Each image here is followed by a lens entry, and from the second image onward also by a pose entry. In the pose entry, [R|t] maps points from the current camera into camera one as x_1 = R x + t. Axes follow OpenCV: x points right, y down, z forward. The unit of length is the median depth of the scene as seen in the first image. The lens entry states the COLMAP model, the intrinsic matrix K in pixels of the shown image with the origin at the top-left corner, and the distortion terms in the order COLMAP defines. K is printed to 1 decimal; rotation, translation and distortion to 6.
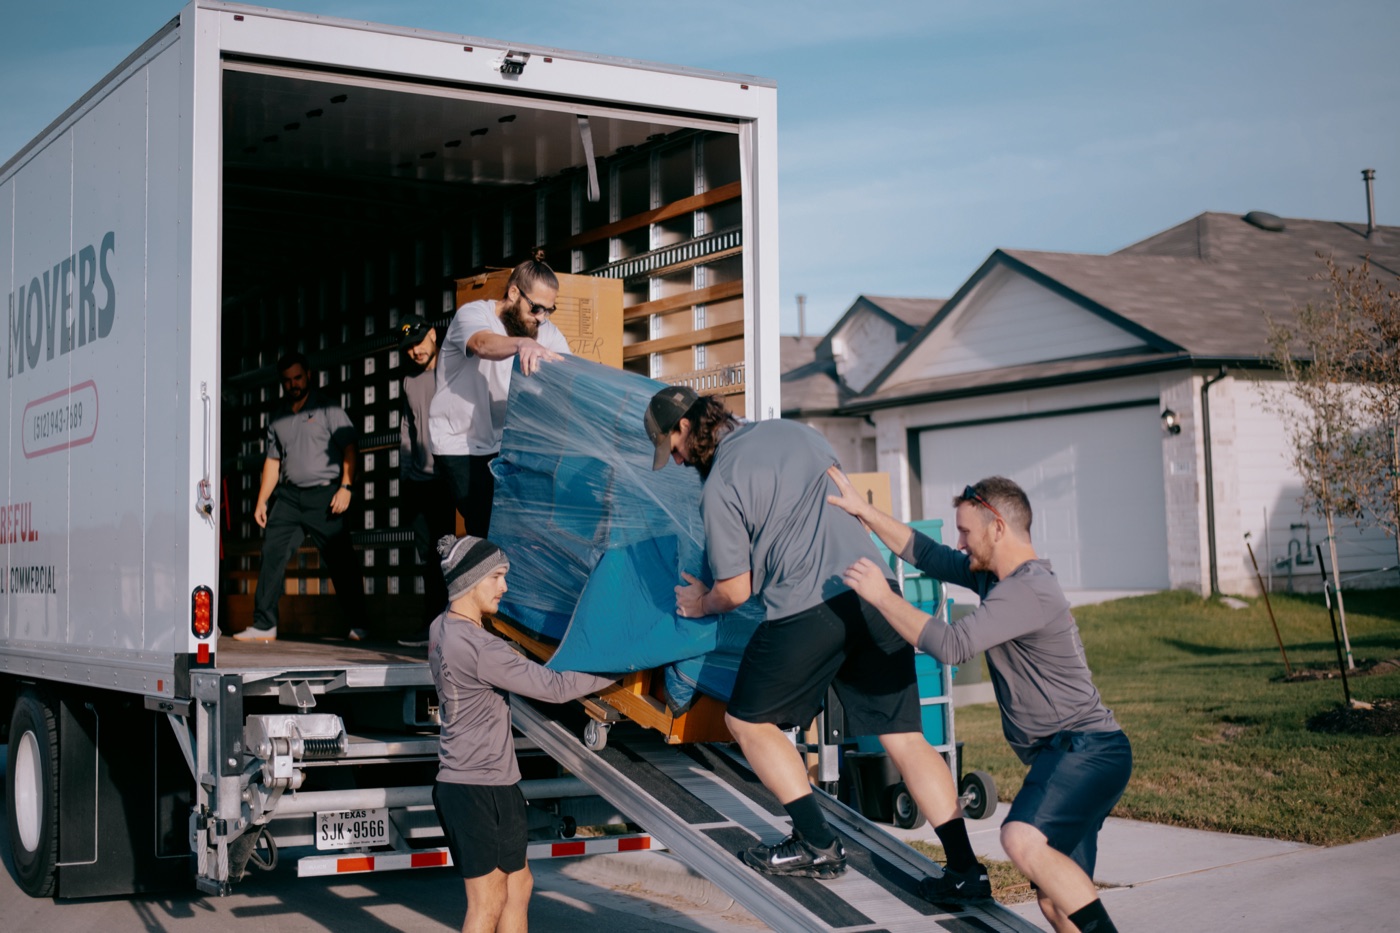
lens RADIAL K [[2027.7, 0, 702.9], [0, 2027.7, 466.6], [0, 0, 1]] dist [-0.118063, 0.122127]
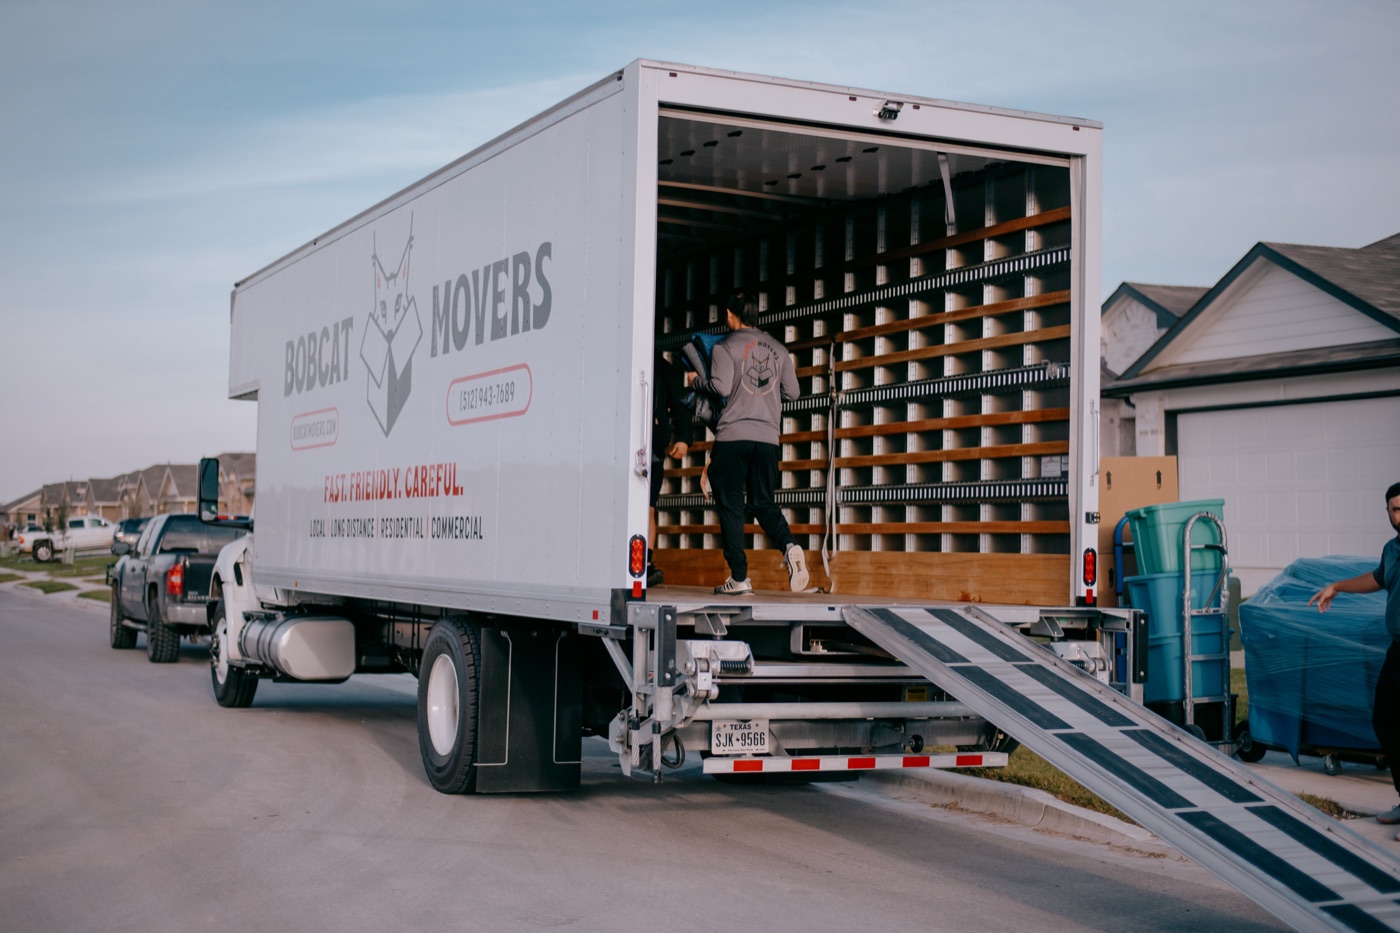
lens RADIAL K [[2027.7, 0, 702.9], [0, 2027.7, 466.6], [0, 0, 1]] dist [-0.118063, 0.122127]
pose [[0.993269, 0.026992, -0.112637, -0.041467], [-0.025258, 0.999540, 0.016795, -0.002921], [0.113039, -0.013837, 0.993494, -0.142415]]
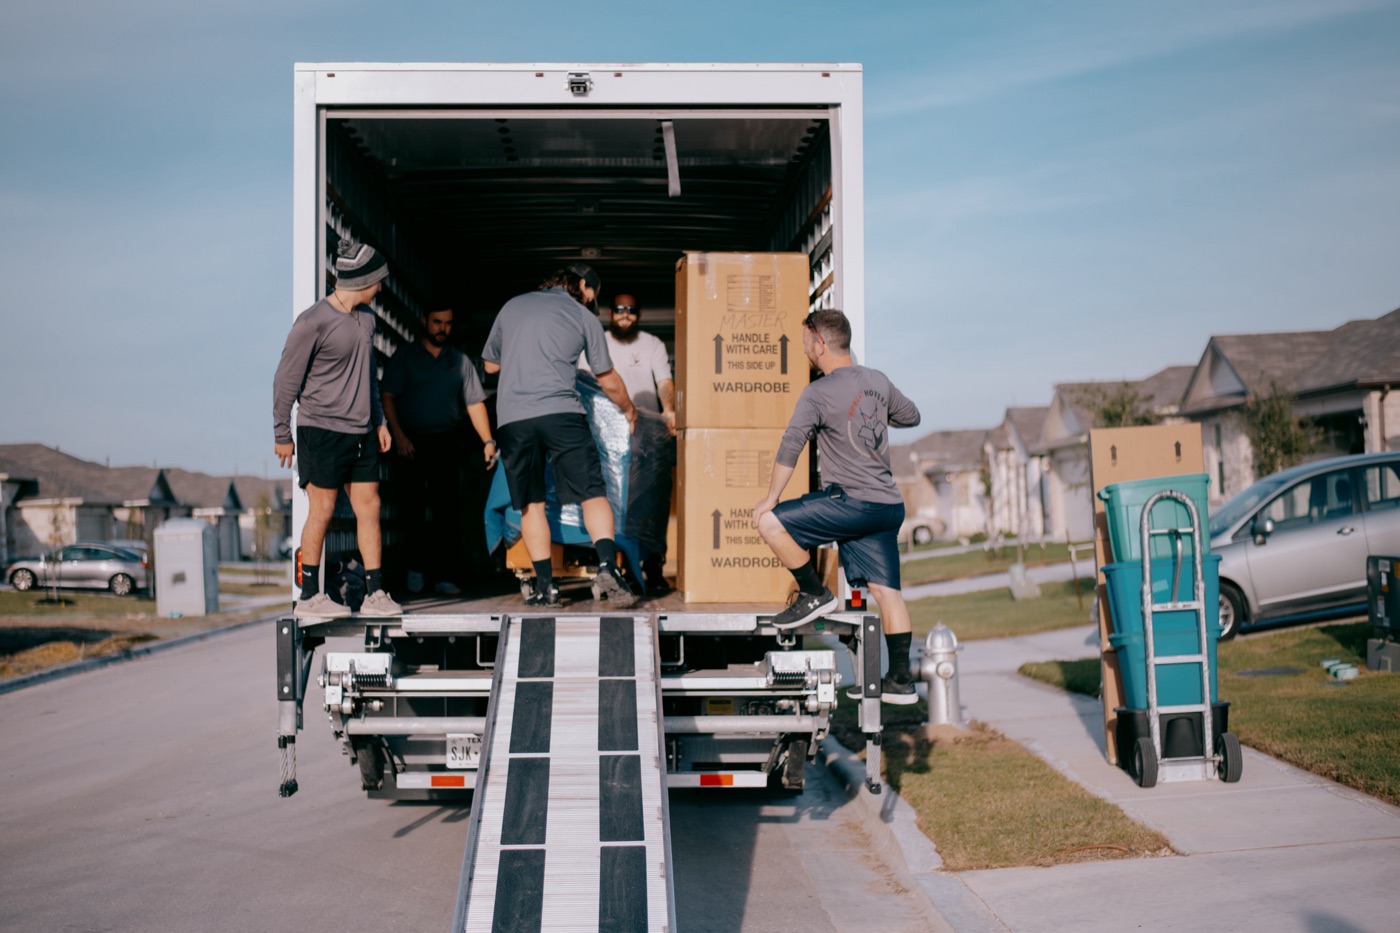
lens RADIAL K [[2147.2, 0, 680.1], [0, 2147.2, 464.8], [0, 0, 1]] dist [-0.107710, 0.047905]
pose [[0.874353, -0.009396, -0.485200, 0.351879], [0.027342, 0.999178, 0.029922, -0.013983], [0.484520, -0.039429, 0.873891, -0.016665]]
